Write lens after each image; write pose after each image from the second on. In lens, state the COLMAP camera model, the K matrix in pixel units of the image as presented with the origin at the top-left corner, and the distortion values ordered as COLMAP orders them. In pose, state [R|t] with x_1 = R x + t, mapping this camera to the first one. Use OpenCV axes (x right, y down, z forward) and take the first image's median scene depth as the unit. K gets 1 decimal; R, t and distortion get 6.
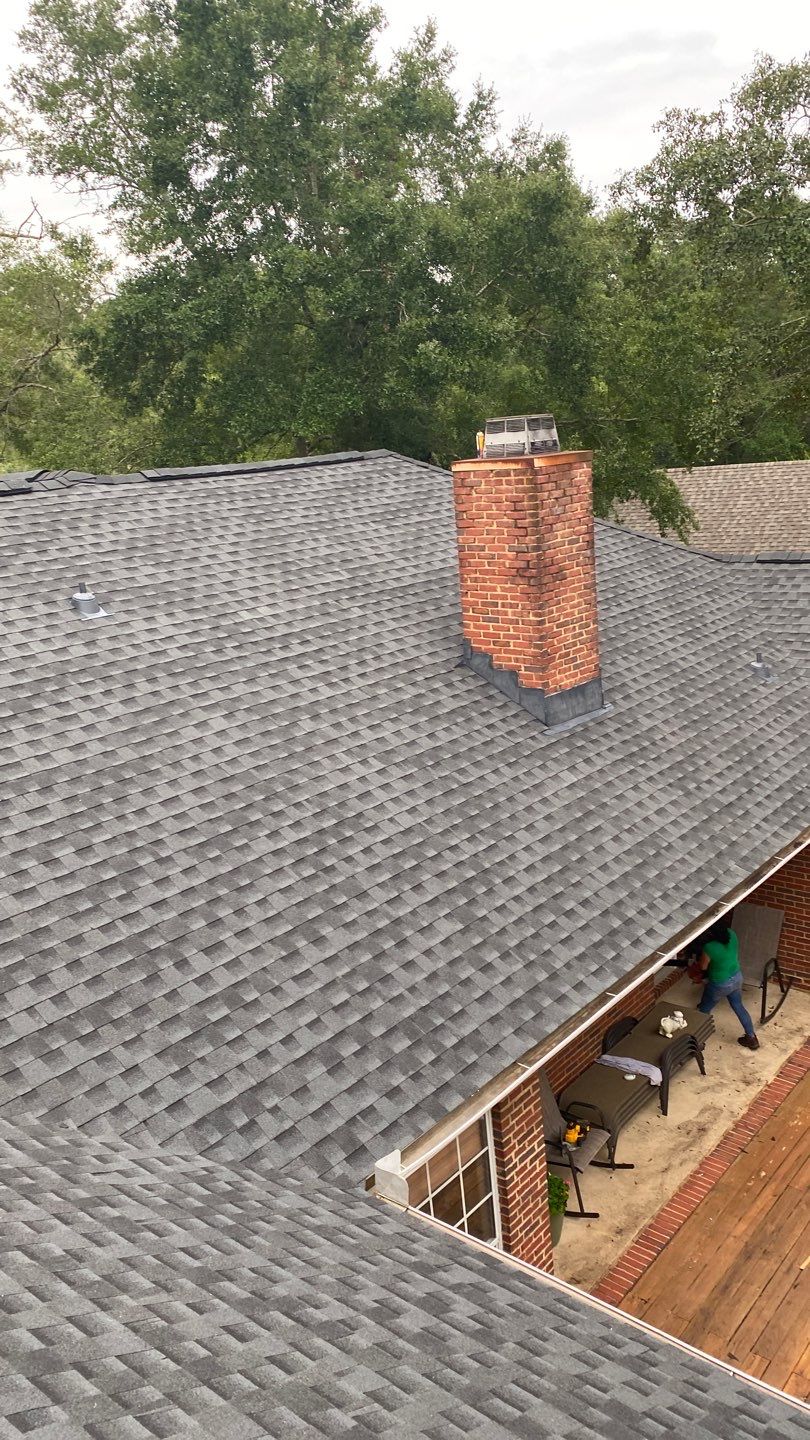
lens RADIAL K [[1118.1, 0, 402.9], [0, 1118.1, 699.5], [0, 0, 1]] dist [0.060900, -0.071913]
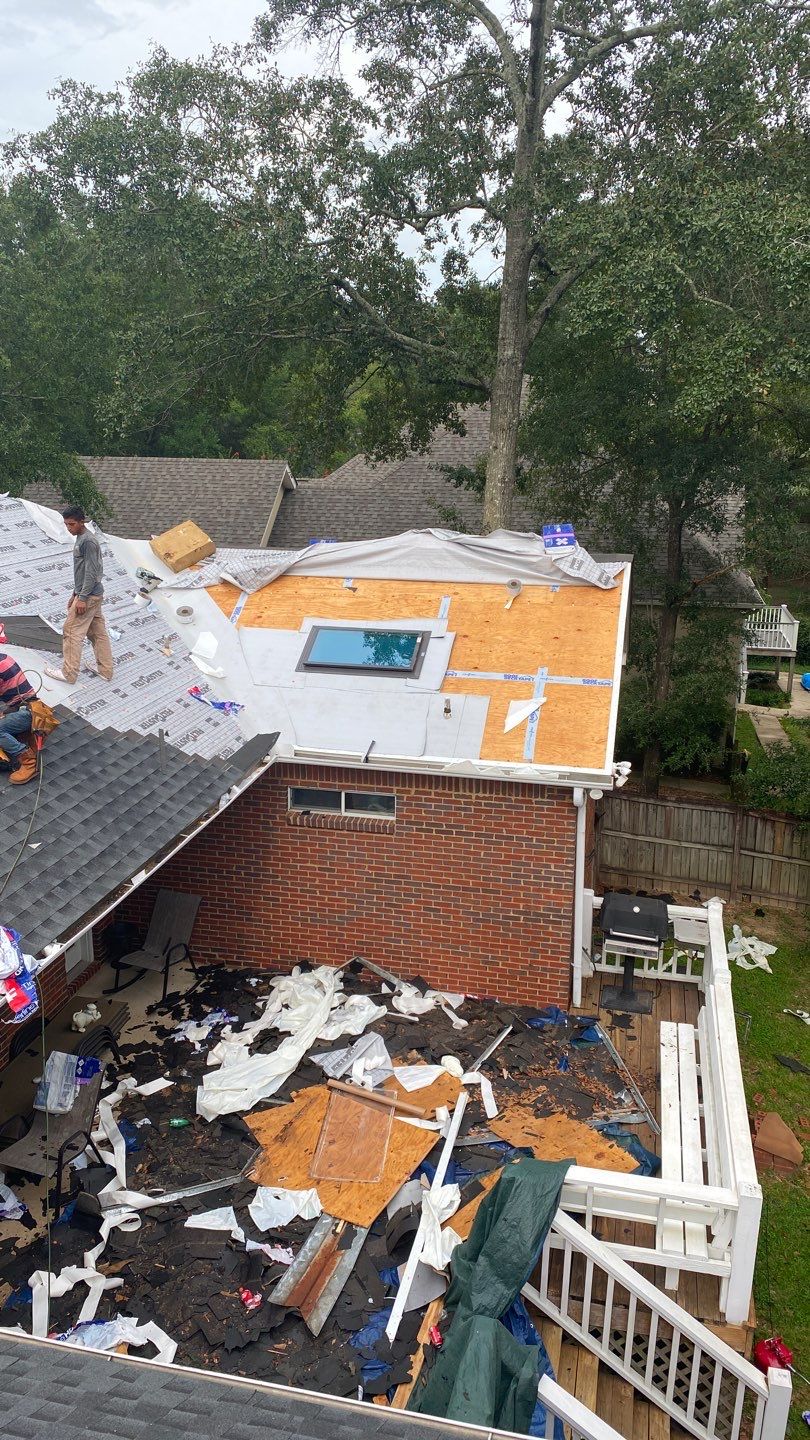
lens RADIAL K [[1118.5, 0, 406.2], [0, 1118.5, 709.1], [0, 0, 1]] dist [0.071535, -0.090363]
pose [[0.881567, -0.030605, 0.471066, 0.035798], [0.026506, 0.999531, 0.015337, 0.016386], [-0.471314, -0.001034, 0.881965, 0.014124]]
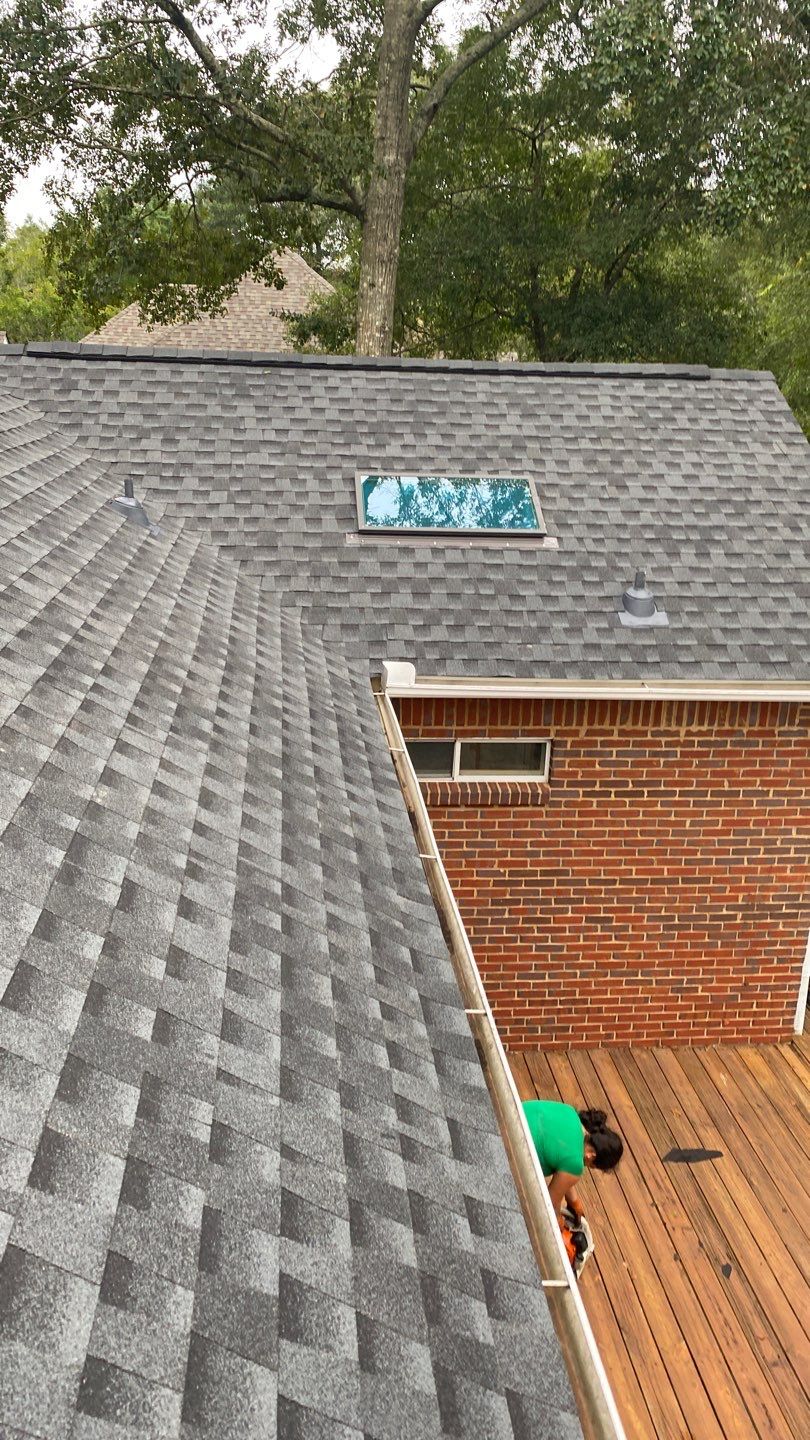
lens RADIAL K [[1111.5, 0, 413.2], [0, 1111.5, 686.5], [0, 0, 1]] dist [0.080249, -0.216931]
pose [[0.680448, -0.094880, 0.726628, 0.009759], [0.072768, 0.995430, 0.061836, 0.041301], [-0.729174, 0.010799, 0.684243, 0.645557]]
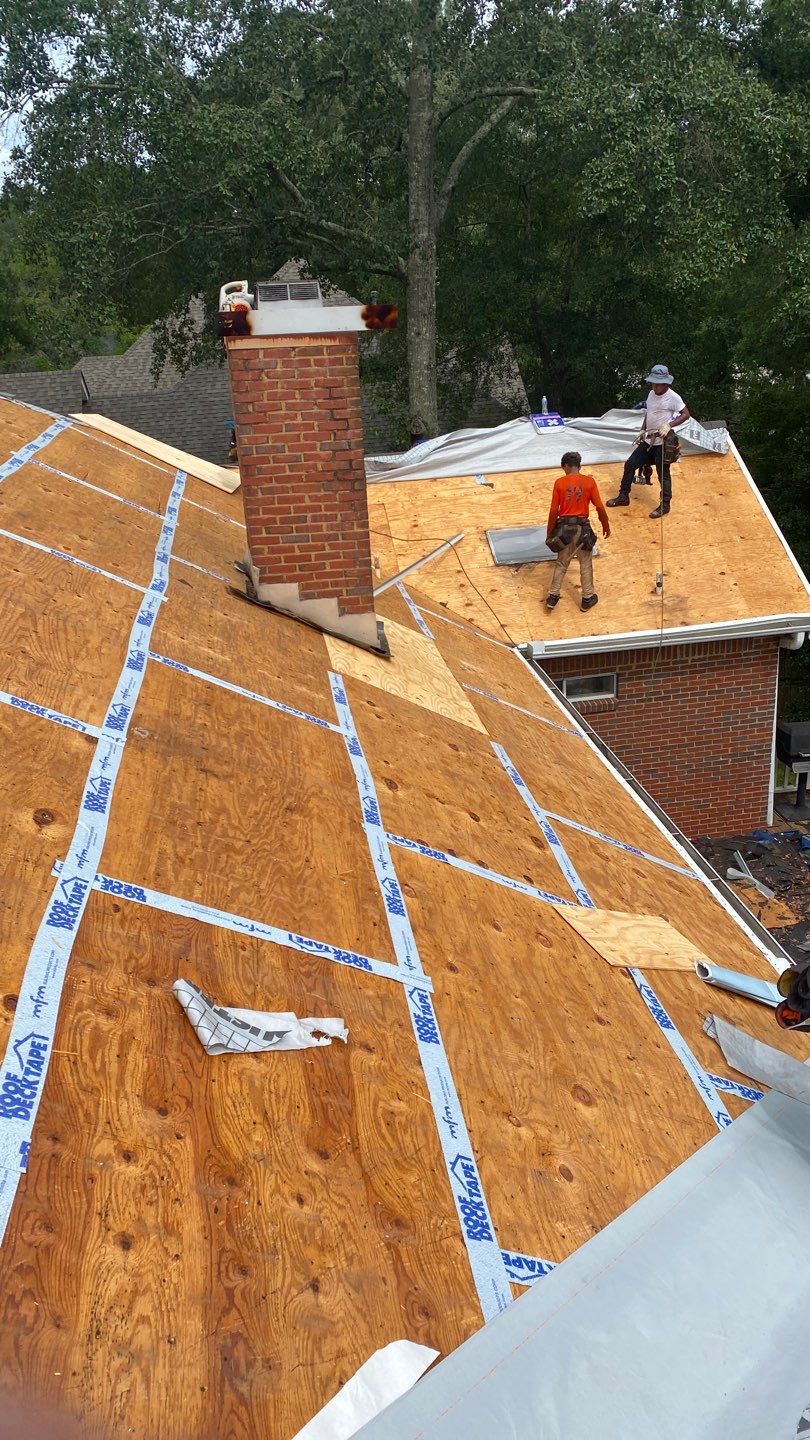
lens RADIAL K [[1106.1, 0, 440.5], [0, 1106.1, 754.6], [0, 0, 1]] dist [0.092546, -0.206602]
pose [[0.642322, -0.253258, 0.723383, -0.475951], [0.179715, 0.967283, 0.179072, -0.045583], [-0.745067, 0.014981, 0.666821, 0.381328]]
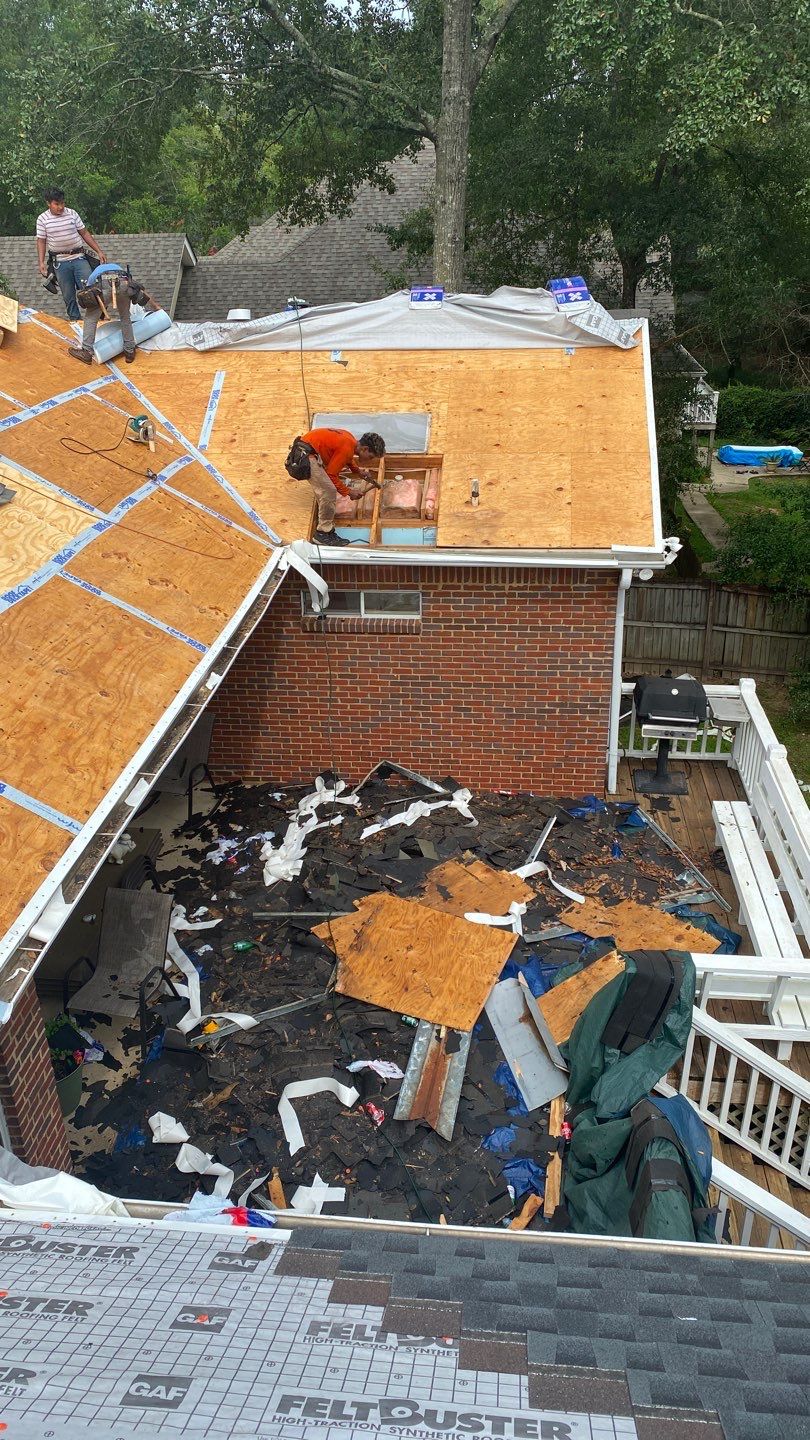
lens RADIAL K [[1097.6, 0, 405.0], [0, 1097.6, 720.0], [0, 0, 1]] dist [0.132902, -0.266804]
pose [[0.822824, -0.184062, 0.537663, -0.037747], [0.082931, 0.974859, 0.206816, 0.023296], [-0.562212, -0.125584, 0.817402, 0.171959]]
